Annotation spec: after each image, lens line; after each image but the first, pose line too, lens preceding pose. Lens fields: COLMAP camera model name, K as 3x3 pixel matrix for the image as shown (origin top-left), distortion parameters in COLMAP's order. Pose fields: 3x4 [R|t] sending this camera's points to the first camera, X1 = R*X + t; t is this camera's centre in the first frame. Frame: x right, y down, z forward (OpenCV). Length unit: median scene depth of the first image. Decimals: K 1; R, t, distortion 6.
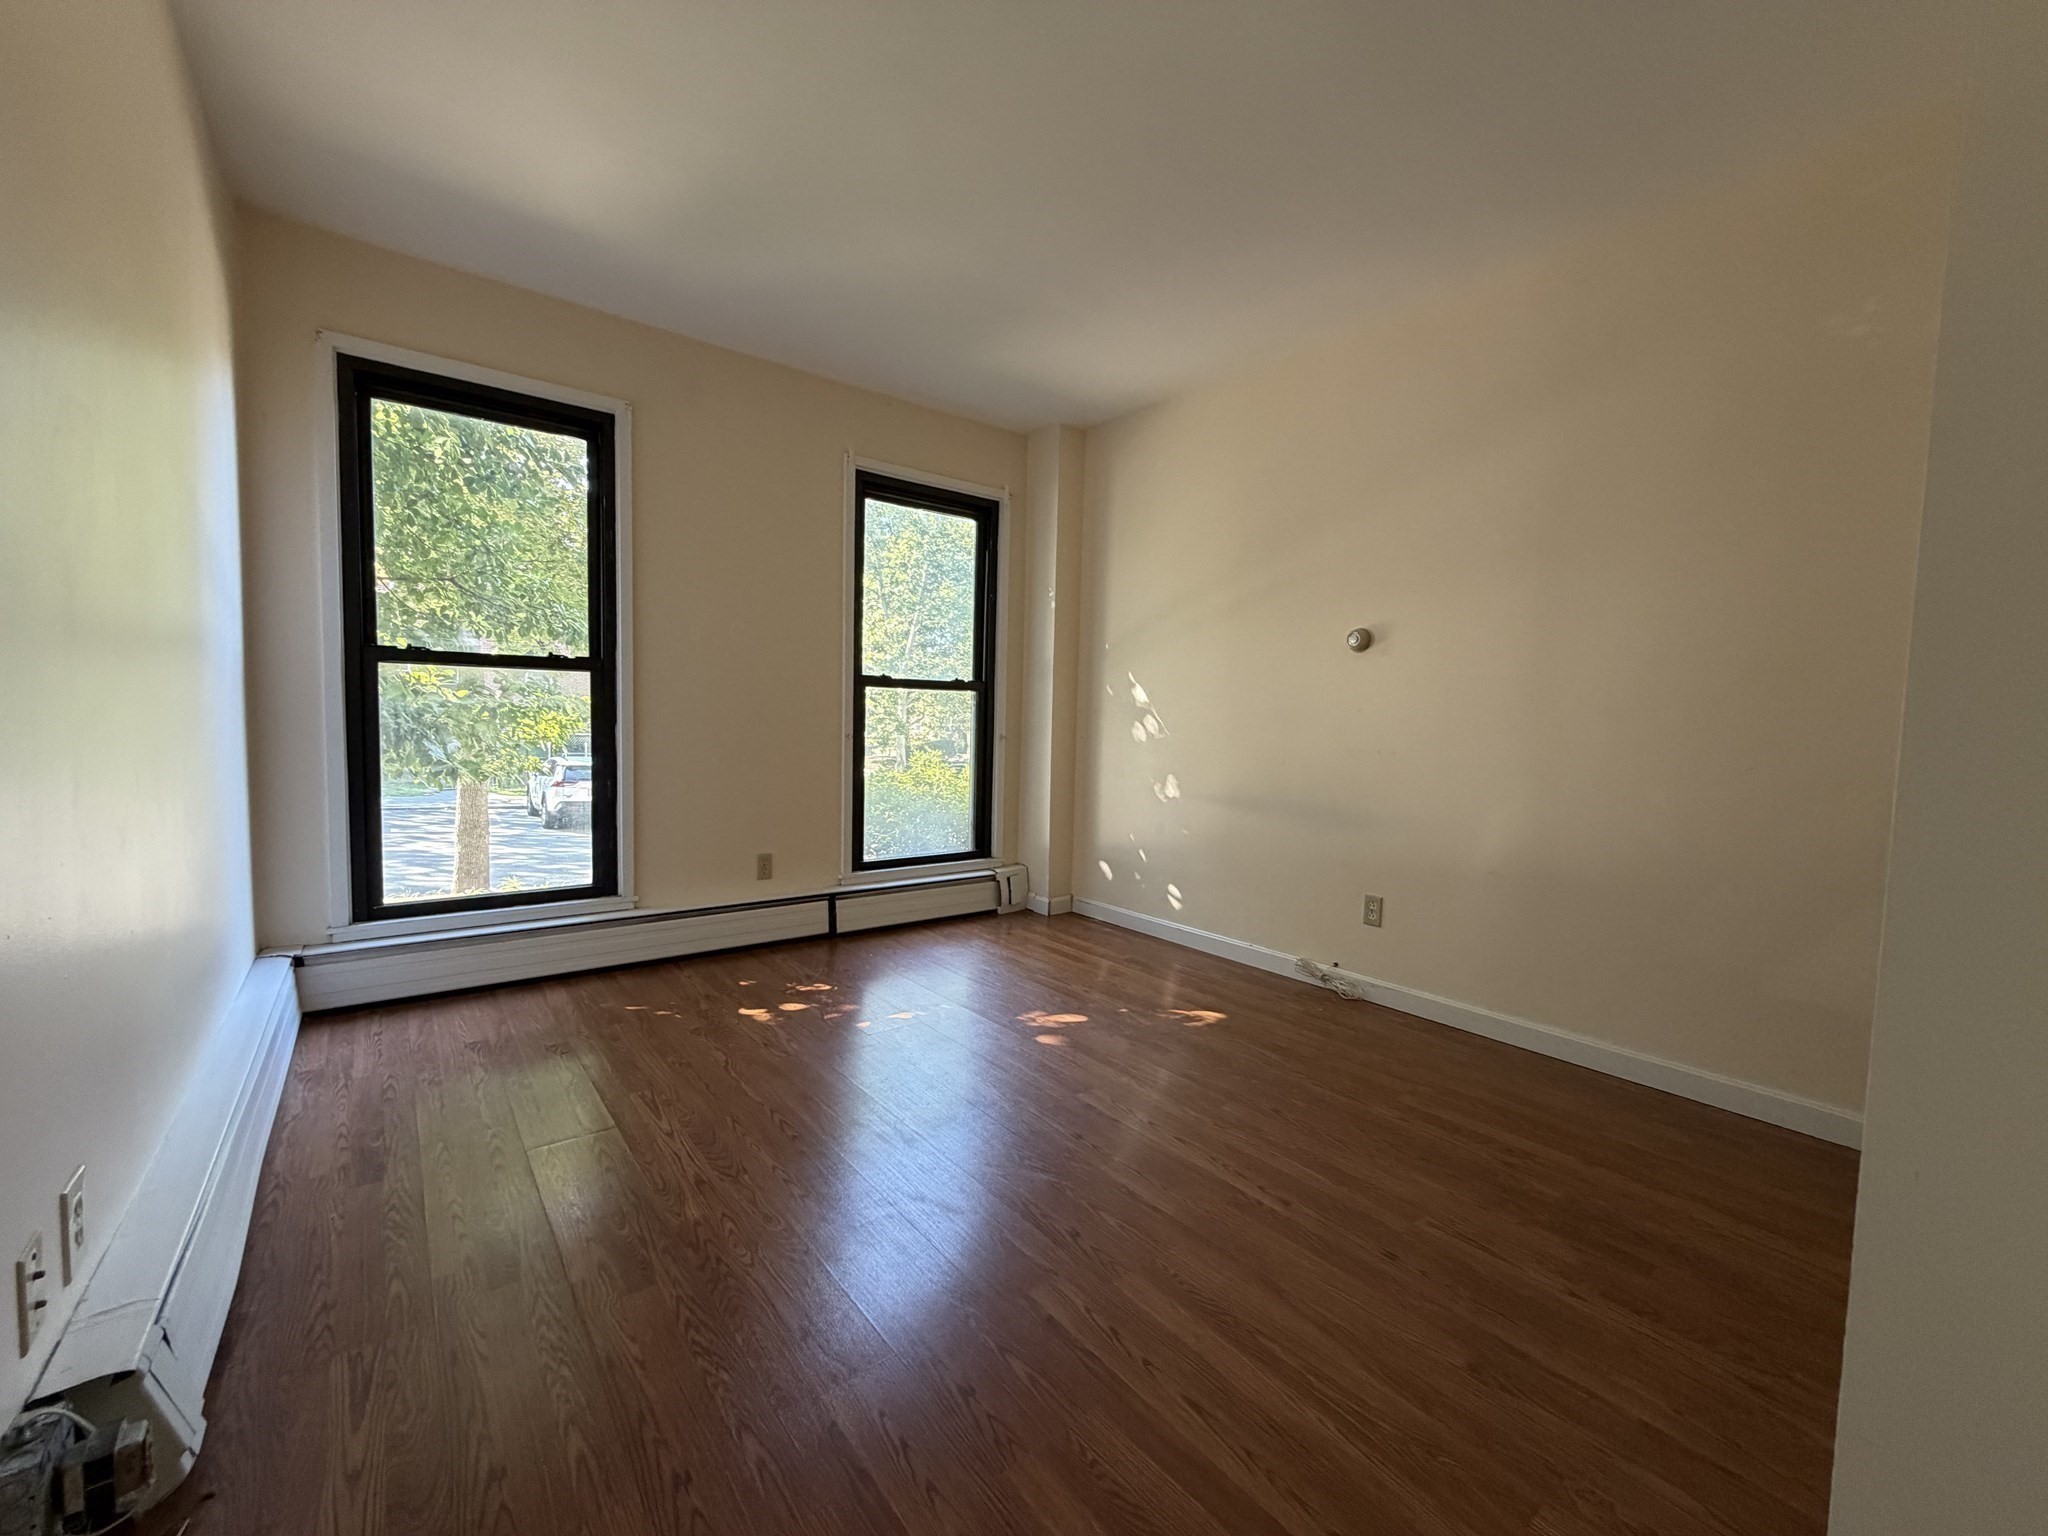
lens RADIAL K [[818.1, 0, 1019.9], [0, 818.1, 766.8], [0, 0, 1]] dist [-0.000511, 0.000496]
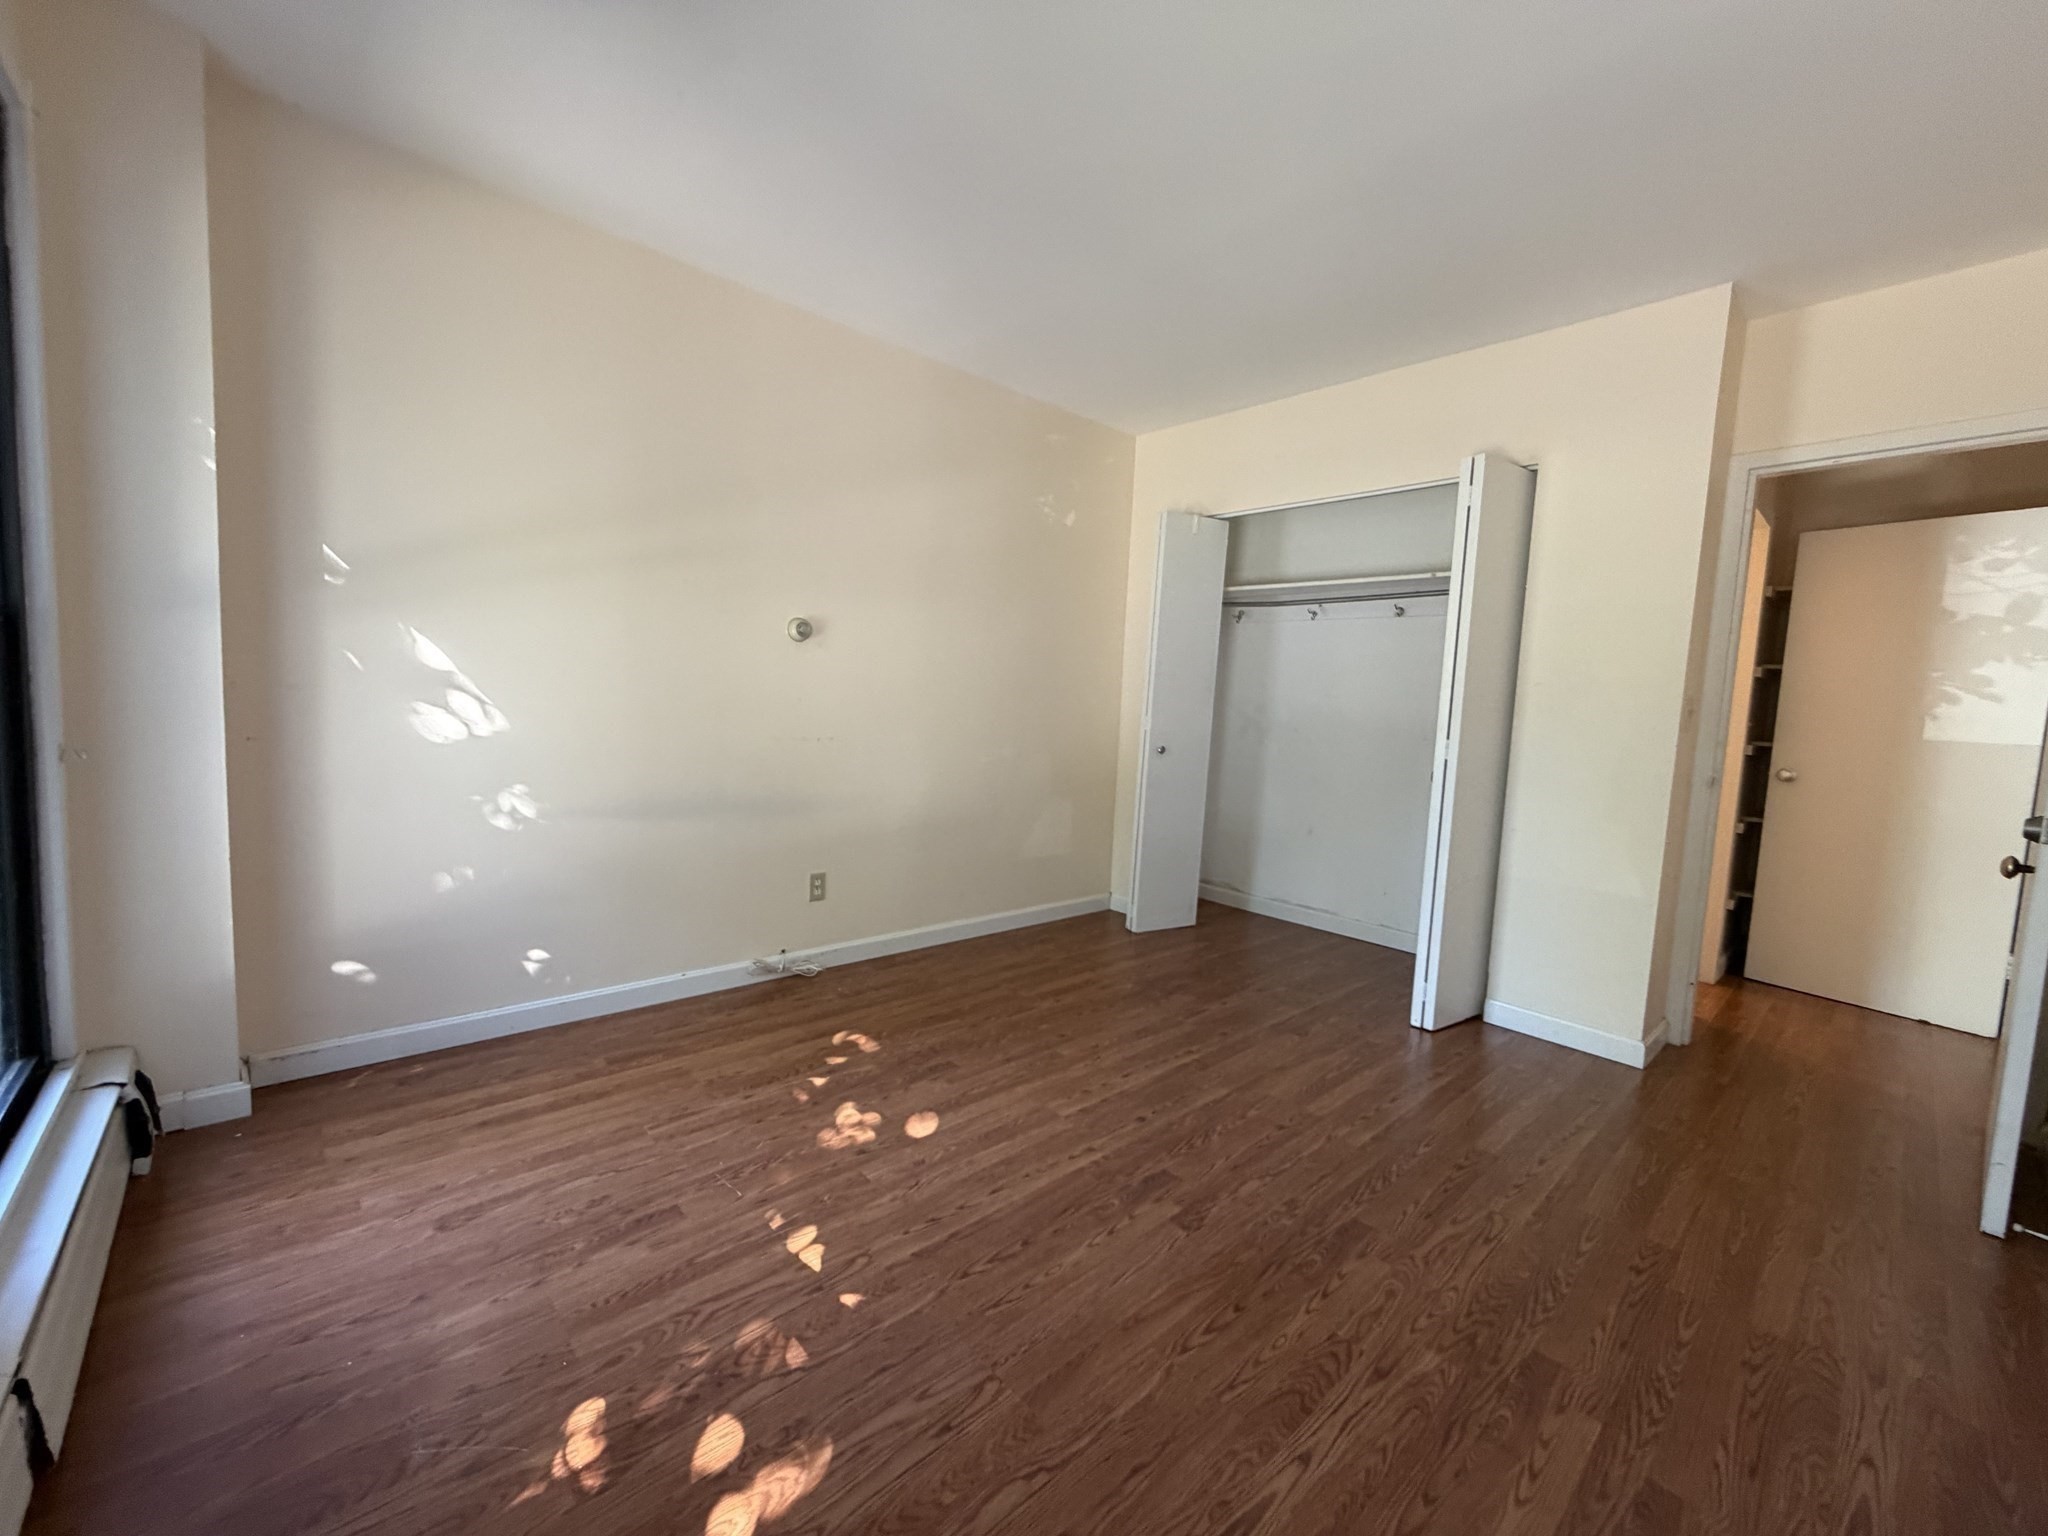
lens RADIAL K [[818.1, 0, 1019.9], [0, 818.1, 766.8], [0, 0, 1]] dist [-0.000511, 0.000496]
pose [[-0.076698, -0.113197, 0.990608, -0.692829], [0.010228, 0.993393, 0.114307, -0.109172], [-0.997002, 0.018899, -0.075033, 0.892880]]
